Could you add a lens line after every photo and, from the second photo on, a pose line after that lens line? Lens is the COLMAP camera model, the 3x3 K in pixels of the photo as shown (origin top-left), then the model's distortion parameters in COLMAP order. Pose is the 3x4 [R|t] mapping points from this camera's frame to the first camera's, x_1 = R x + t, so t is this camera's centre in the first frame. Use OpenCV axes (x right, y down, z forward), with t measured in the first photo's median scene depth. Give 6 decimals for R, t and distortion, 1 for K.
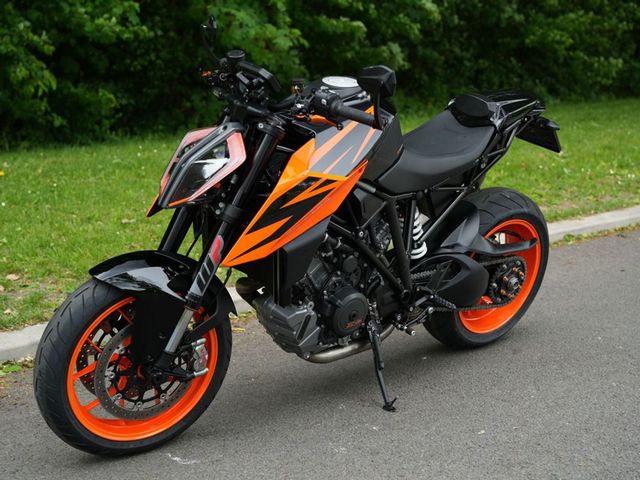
lens RADIAL K [[1006.7, 0, 320.0], [0, 1006.7, 240.0], [0, 0, 1]] dist [-0.082233, 0.915696]
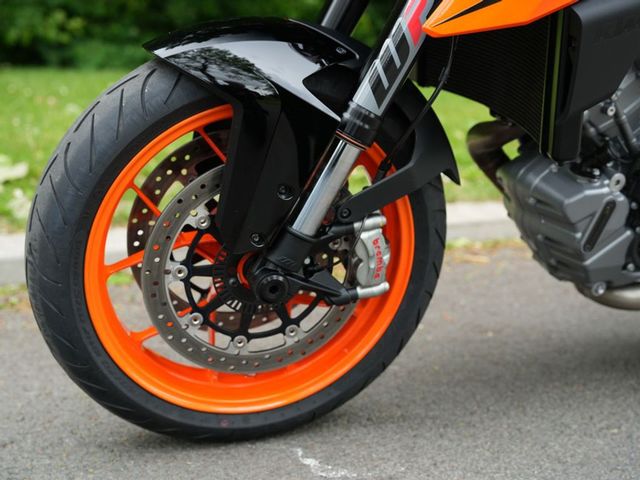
lens RADIAL K [[1006.7, 0, 320.0], [0, 1006.7, 240.0], [0, 0, 1]] dist [-0.082233, 0.915696]
pose [[0.962280, 0.078542, -0.260477, -0.019144], [-0.075394, 0.996910, 0.022070, 0.095566], [0.261406, -0.001599, 0.965228, 0.511784]]
